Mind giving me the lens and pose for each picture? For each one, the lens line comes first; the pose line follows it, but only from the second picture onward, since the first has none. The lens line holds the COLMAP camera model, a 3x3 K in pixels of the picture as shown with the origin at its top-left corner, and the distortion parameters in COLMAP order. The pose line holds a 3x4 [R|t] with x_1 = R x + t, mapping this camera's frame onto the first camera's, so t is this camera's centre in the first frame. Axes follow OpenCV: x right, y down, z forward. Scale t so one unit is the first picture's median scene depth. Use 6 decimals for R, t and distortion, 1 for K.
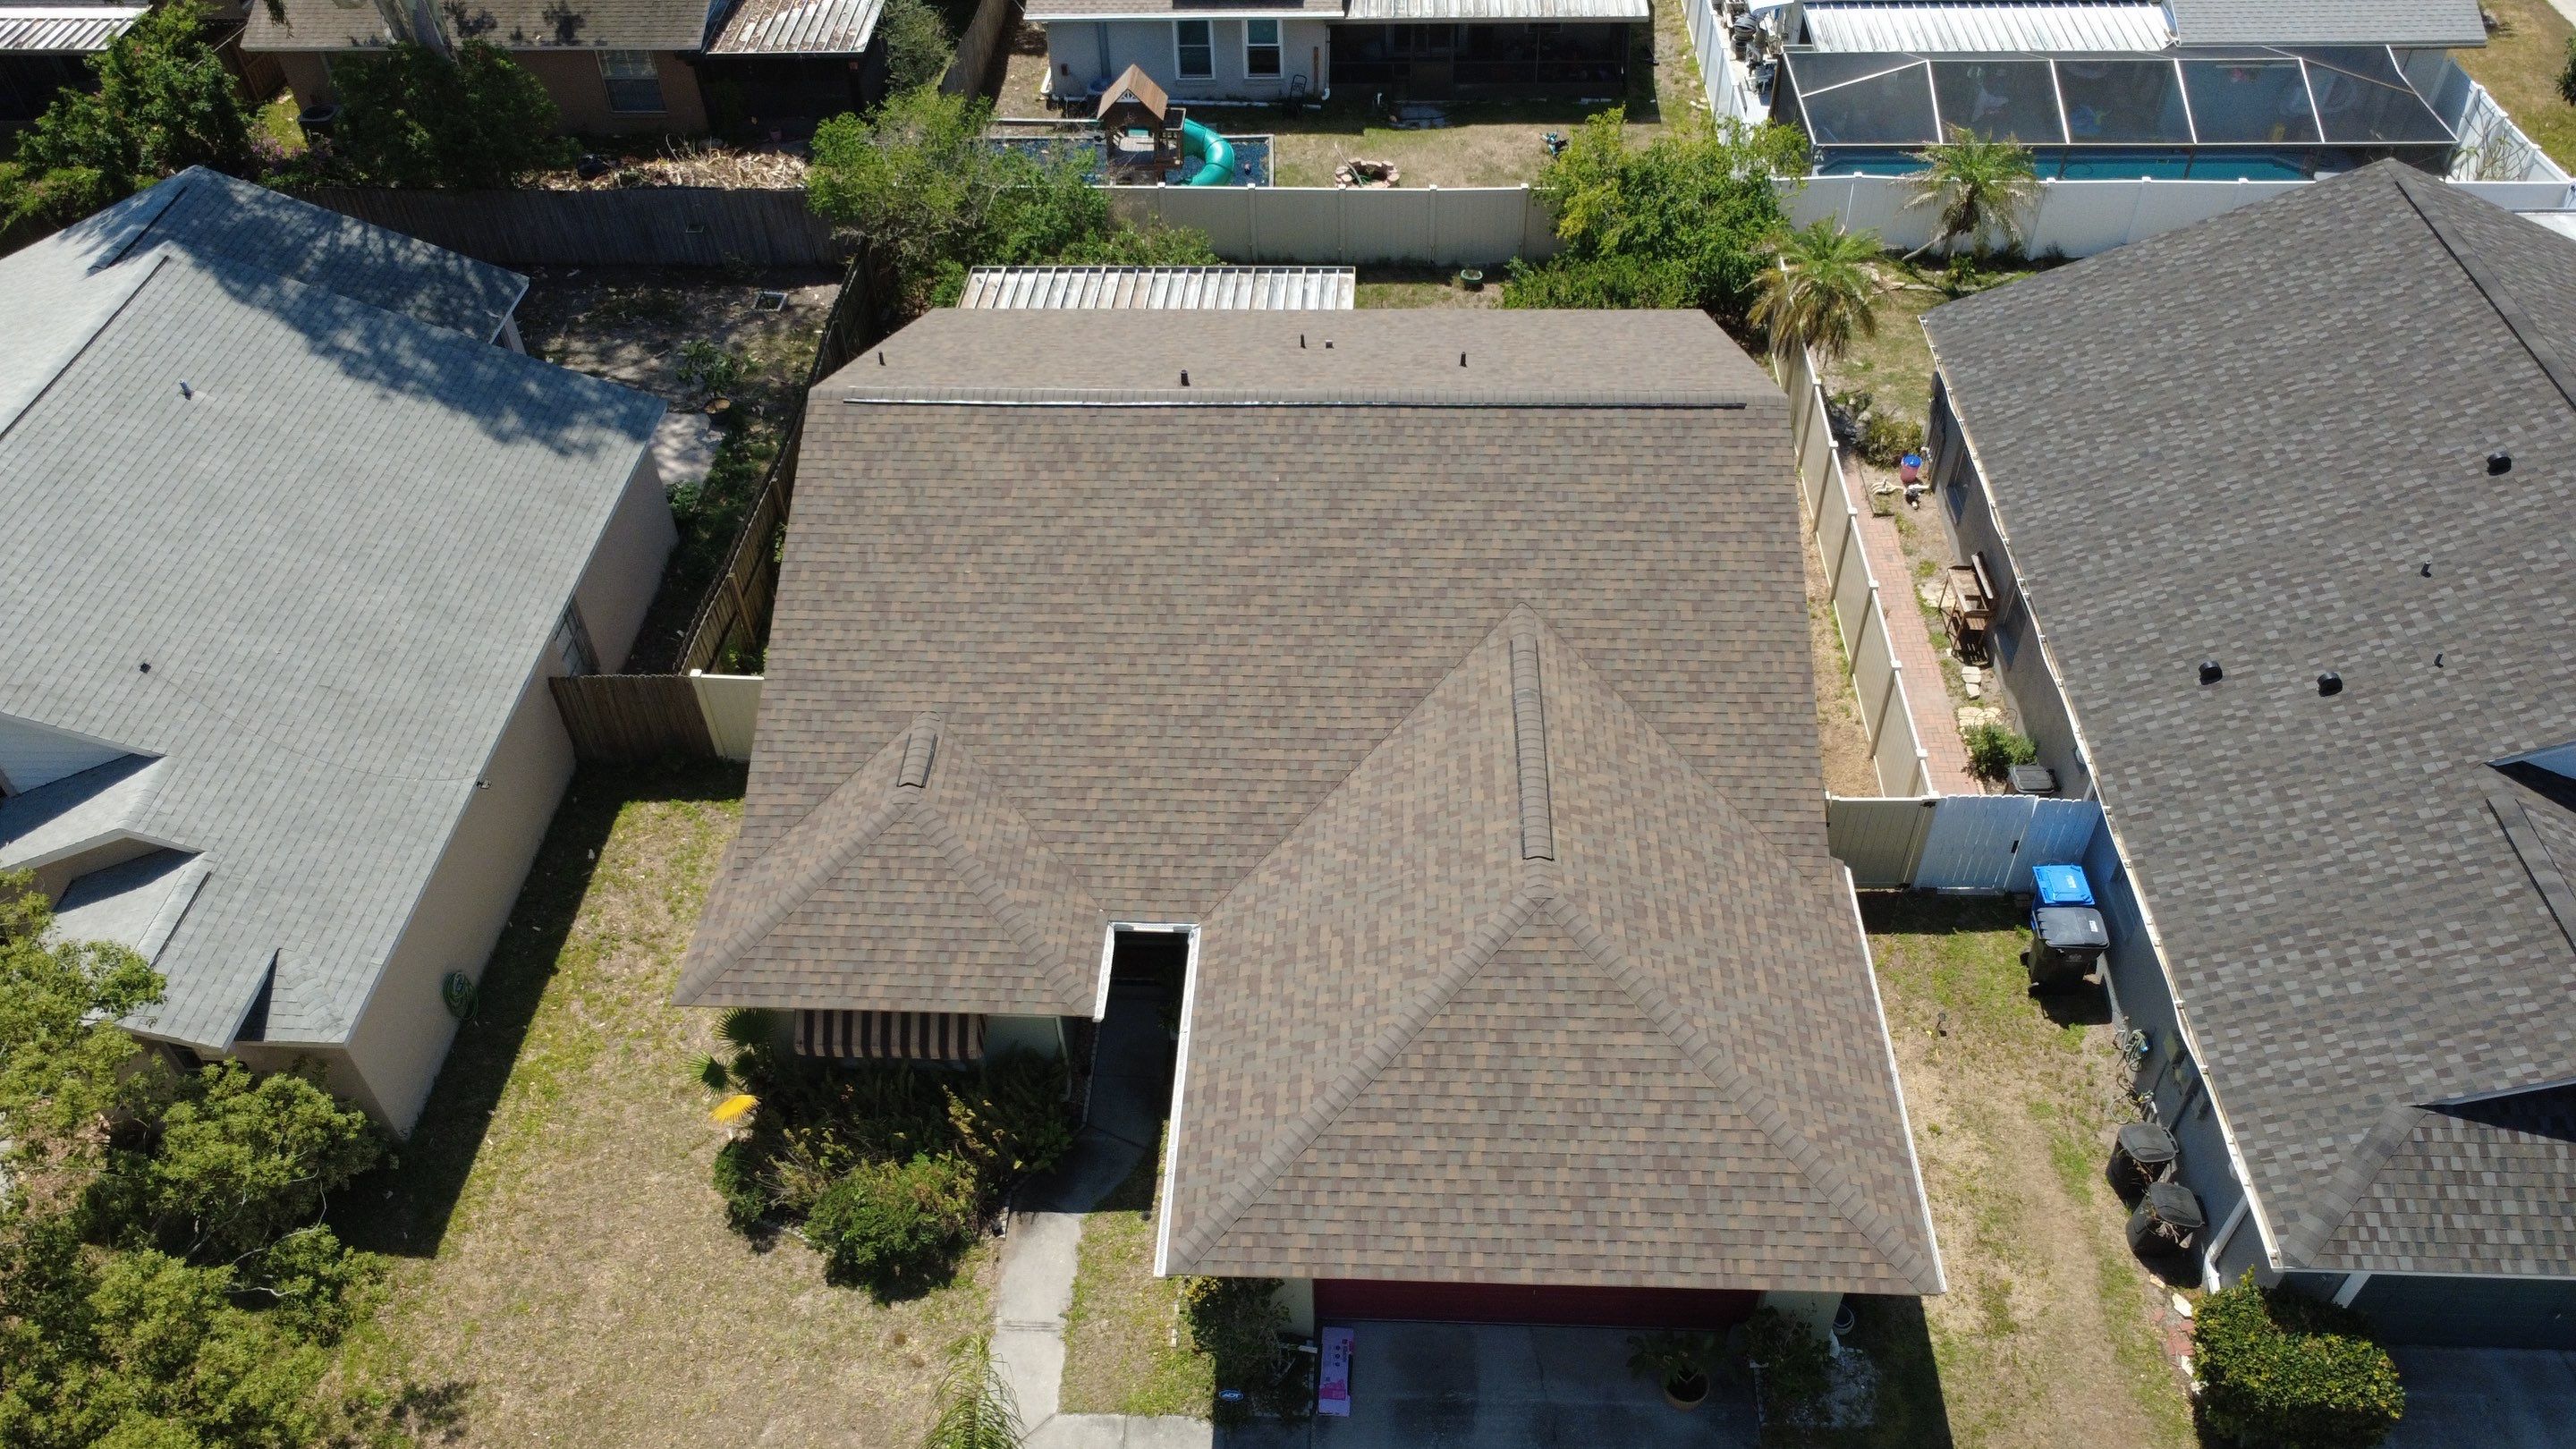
lens RADIAL K [[1878.2, 0, 1282.7], [0, 1878.2, 721.6], [0, 0, 1]] dist [-0.001452, 0.002495]
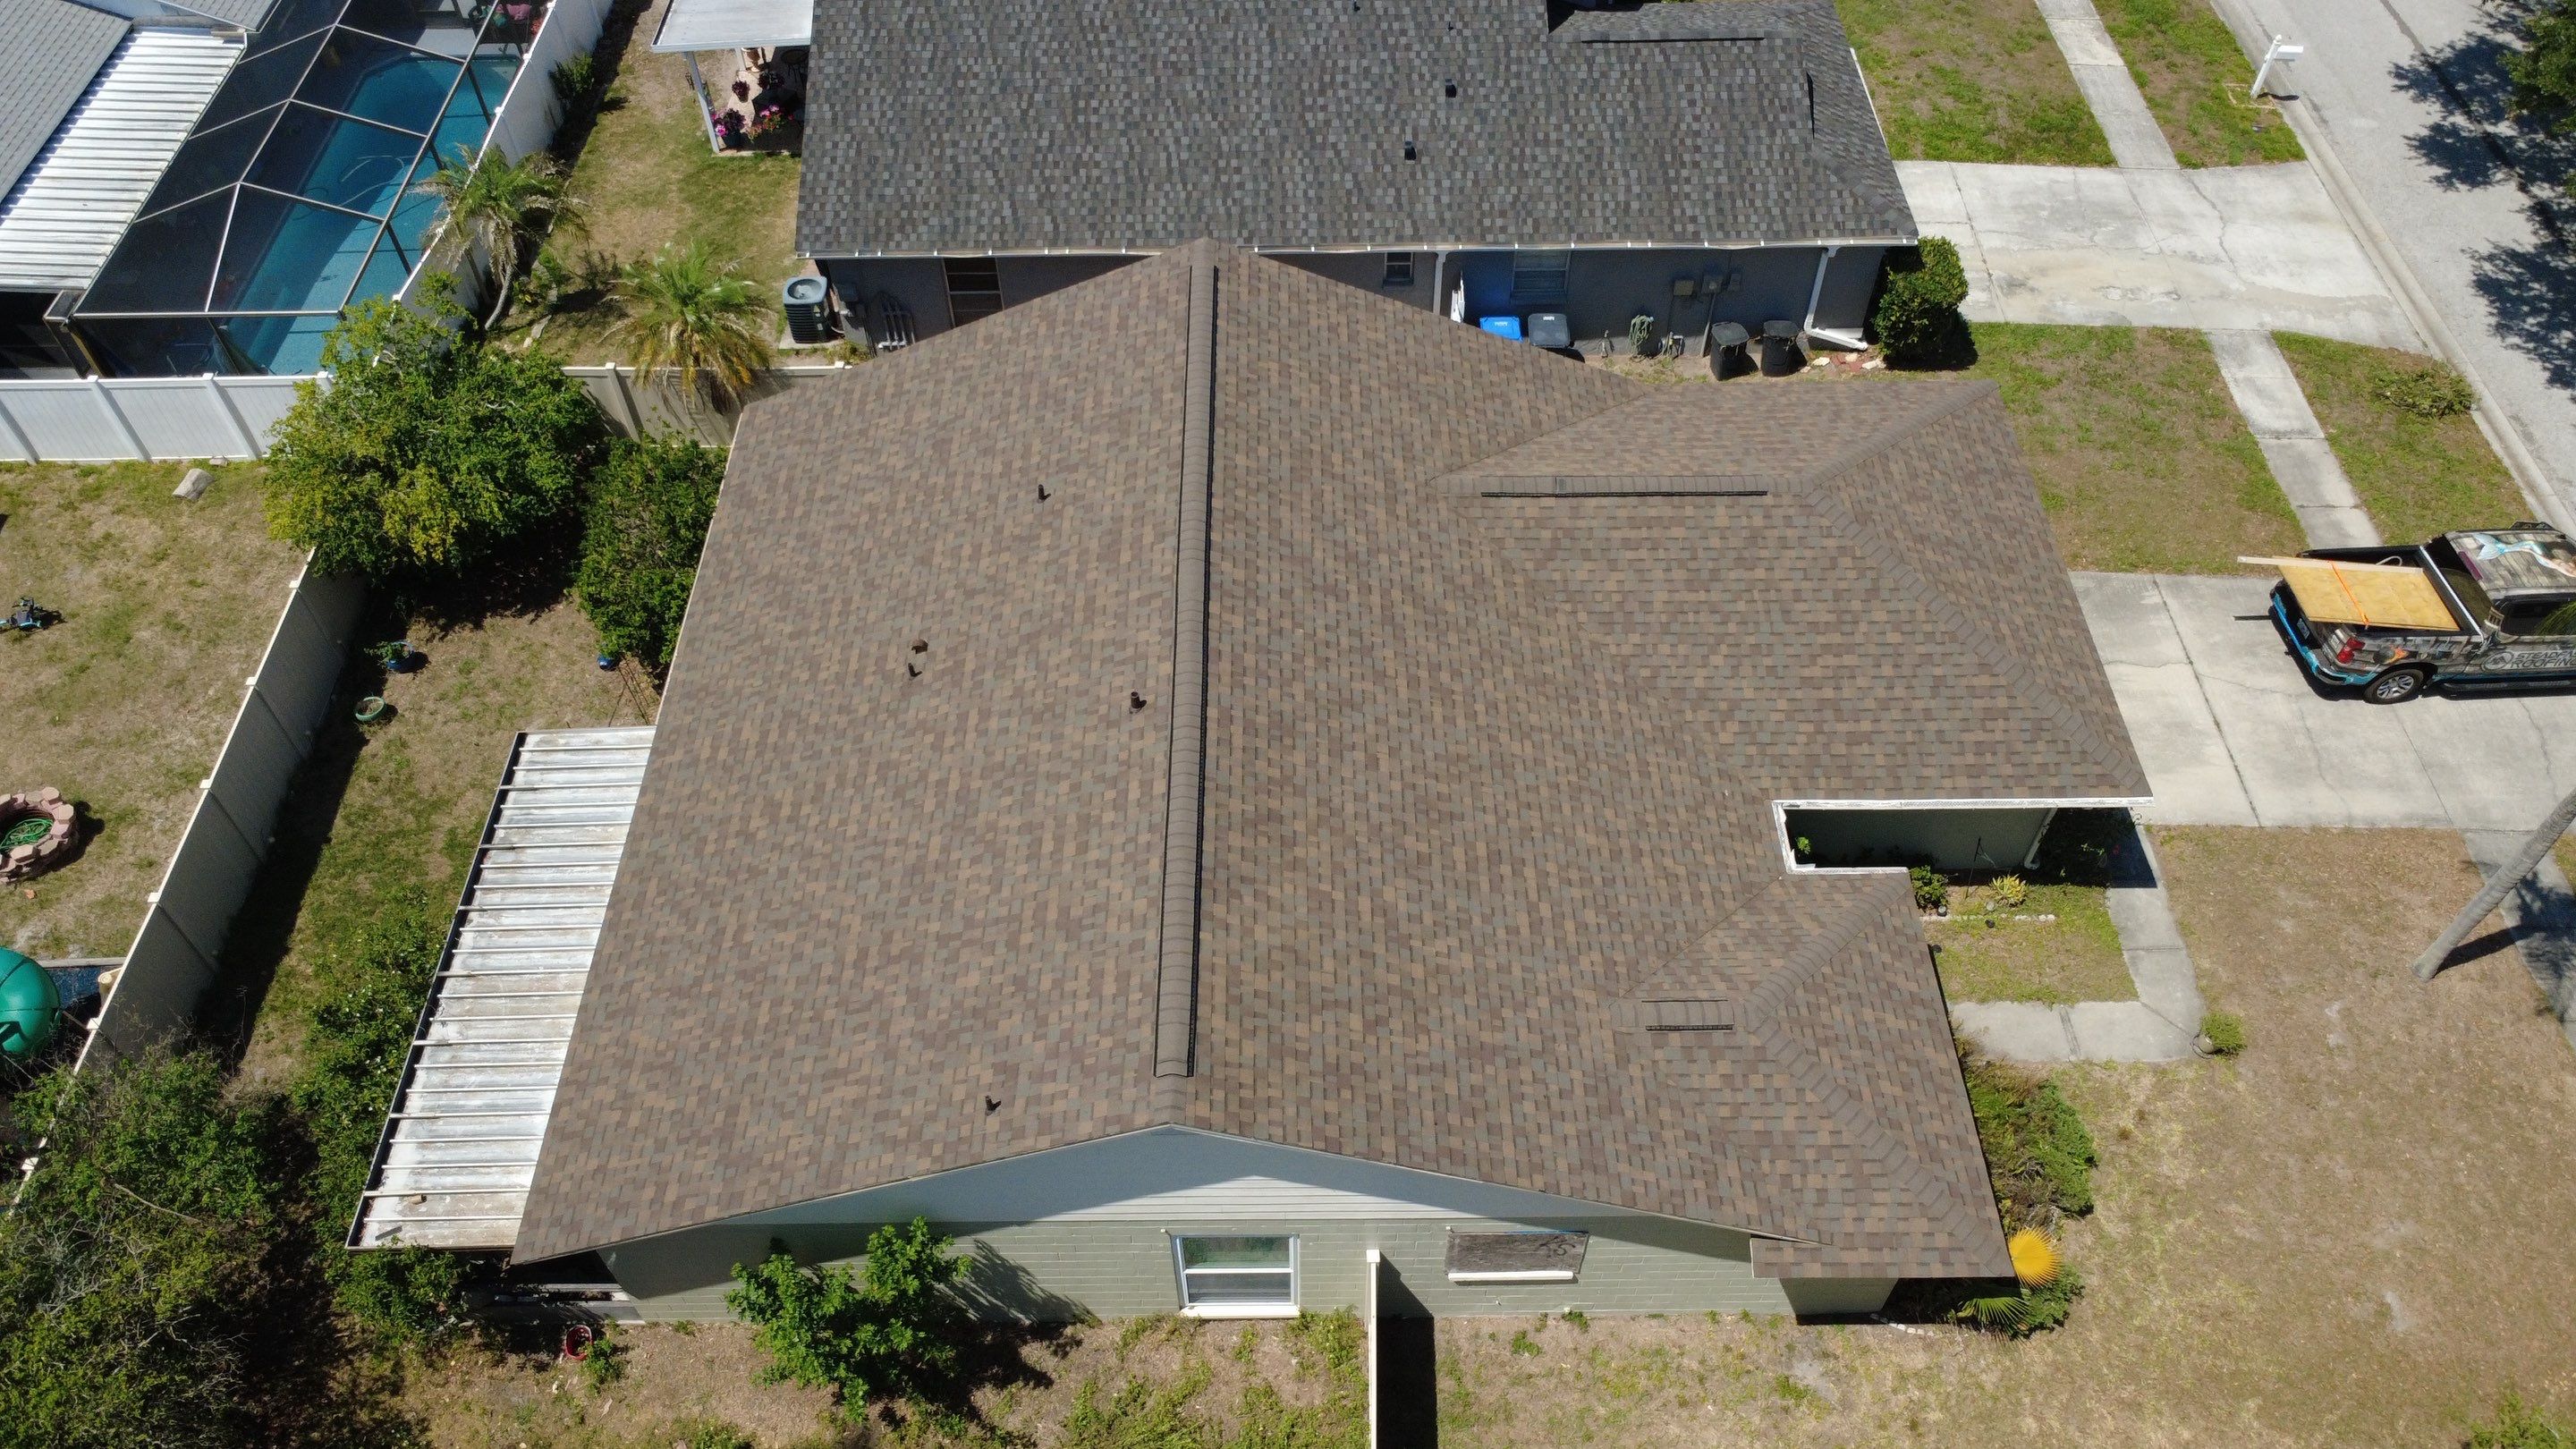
lens RADIAL K [[1878.2, 0, 1282.5], [0, 1878.2, 719.7], [0, 0, 1]] dist [-0.001452, 0.002495]
pose [[-0.052301, -0.747262, 0.662468, -0.632447], [0.696571, 0.448051, 0.560393, -0.627952], [-0.715579, 0.490765, 0.497087, 0.625039]]
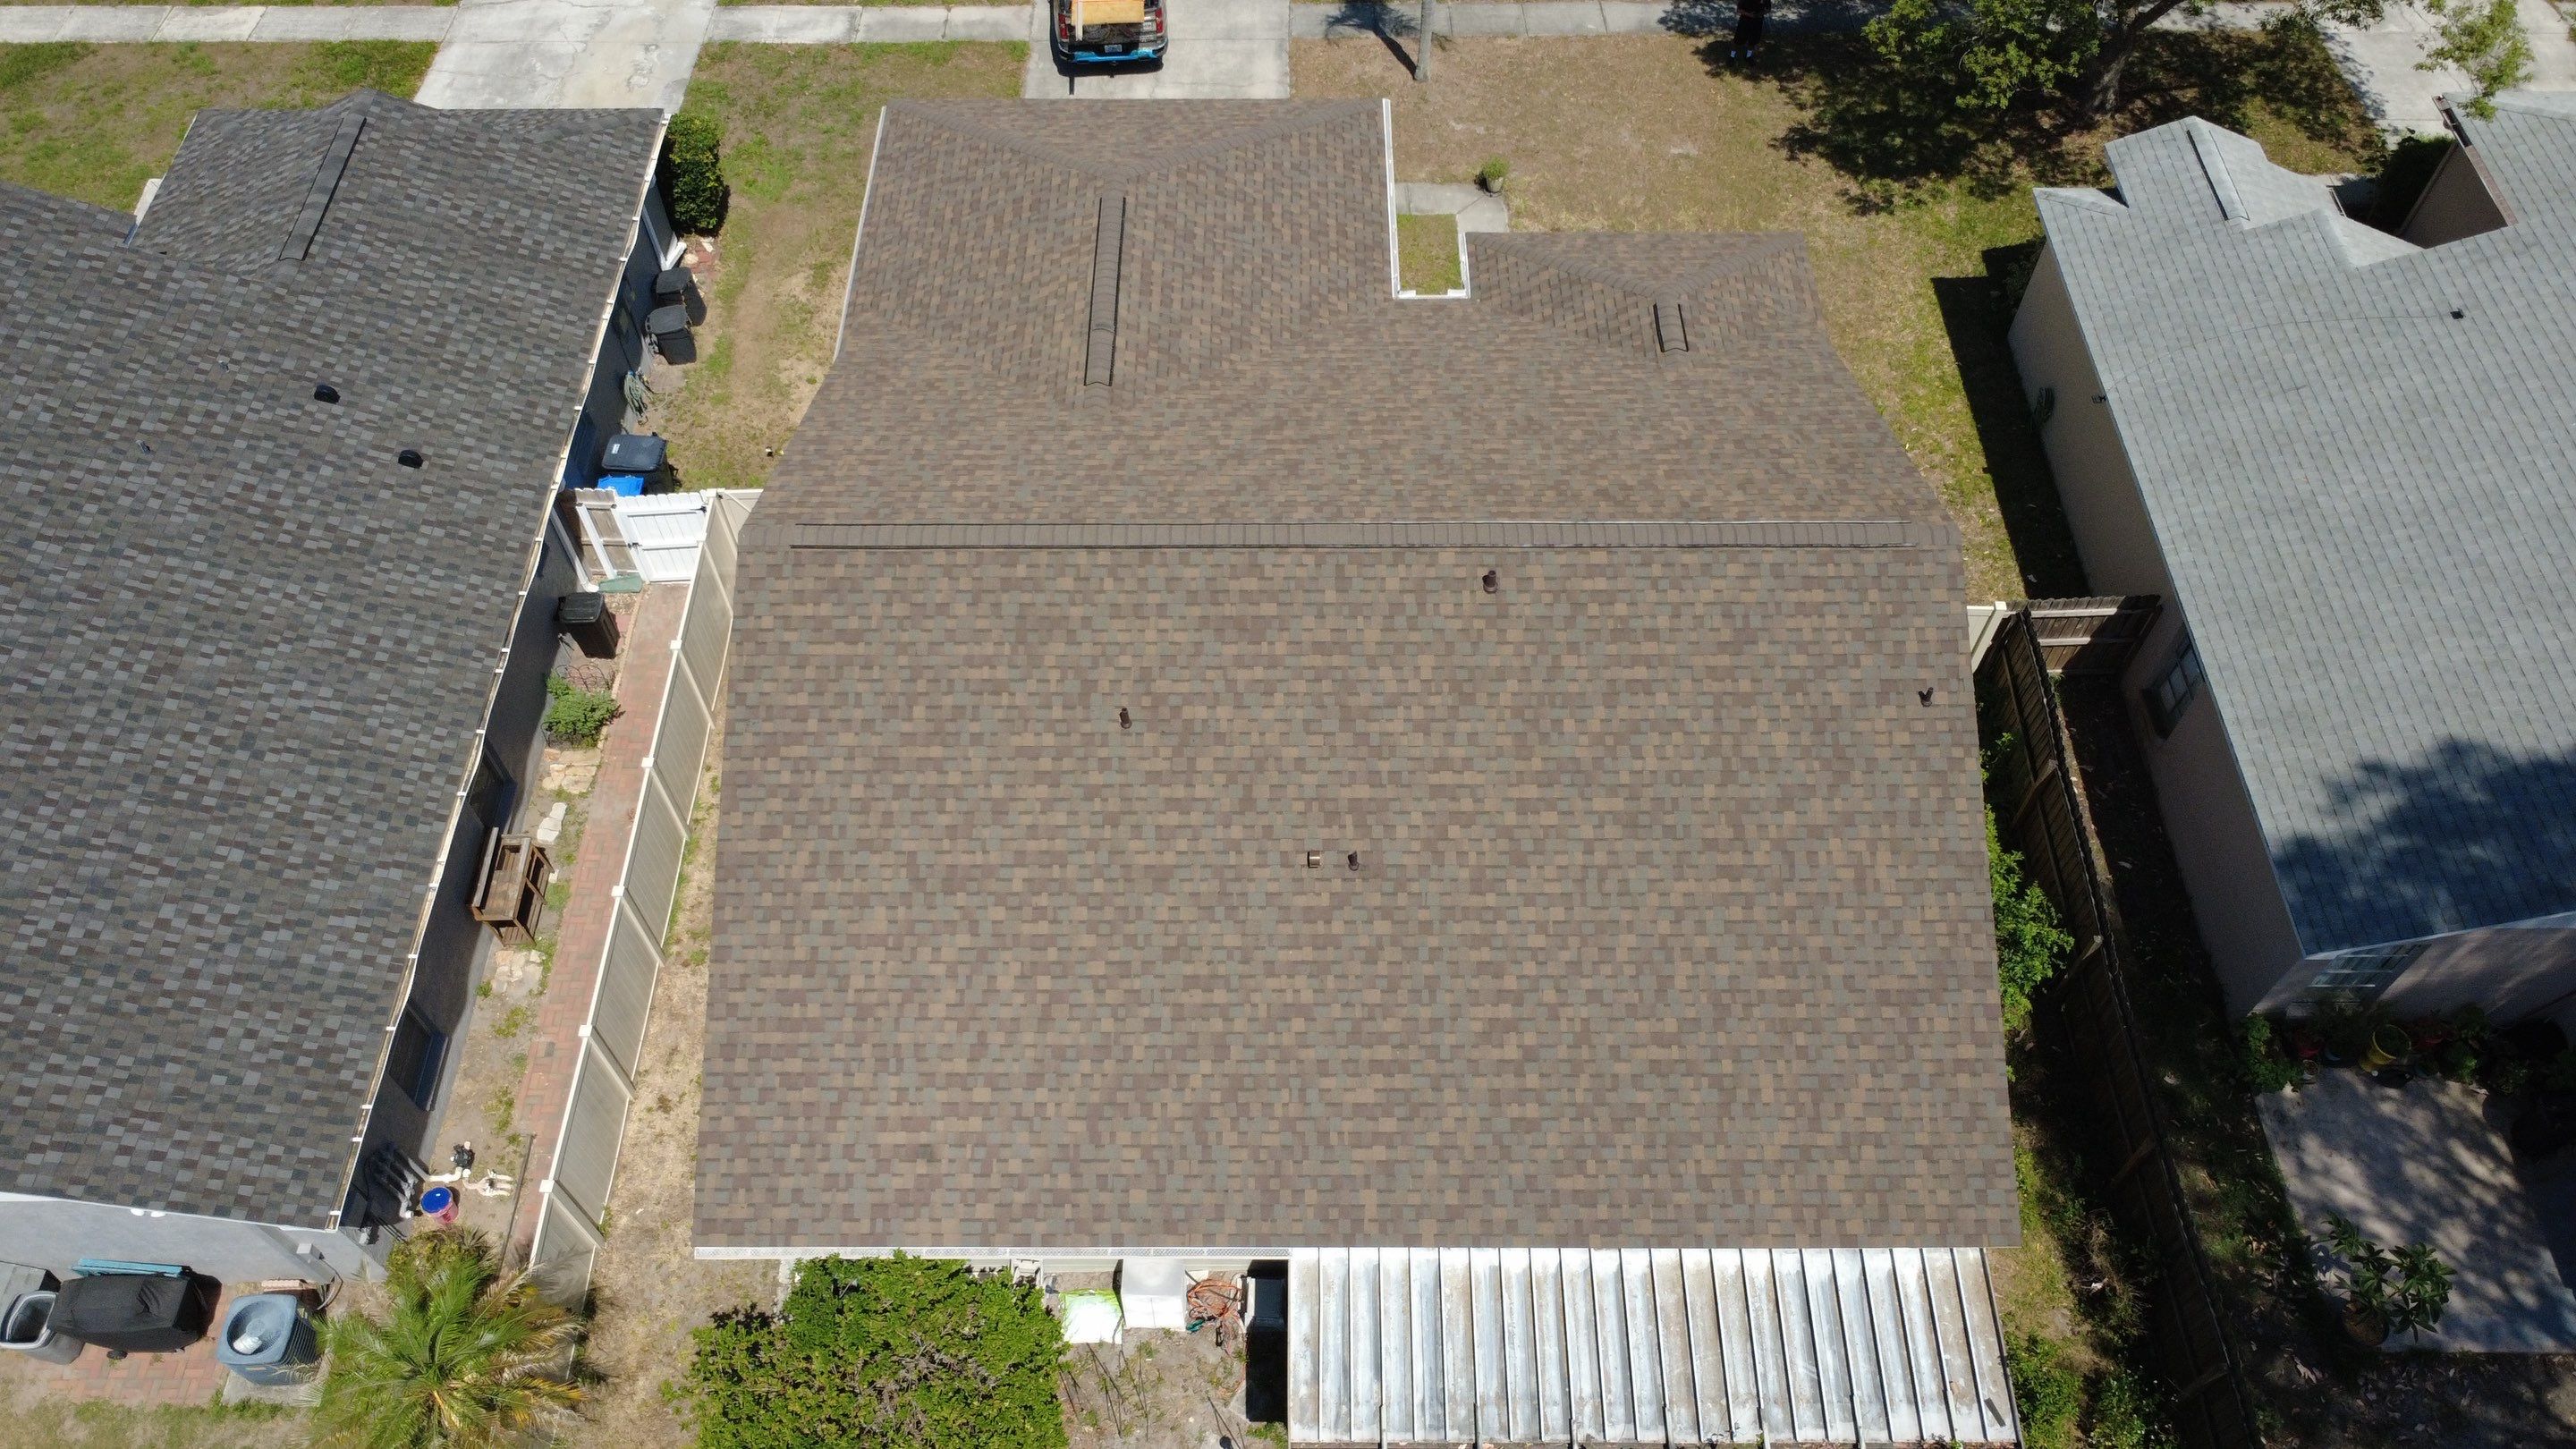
lens RADIAL K [[1878.2, 0, 1285.6], [0, 1878.2, 720.4], [0, 0, 1]] dist [-0.001452, 0.002495]
pose [[-0.998375, 0.056743, -0.005329, 0.043512], [-0.013171, -0.138734, 0.990242, -1.047142], [0.055450, 0.988703, 0.139256, 1.032398]]
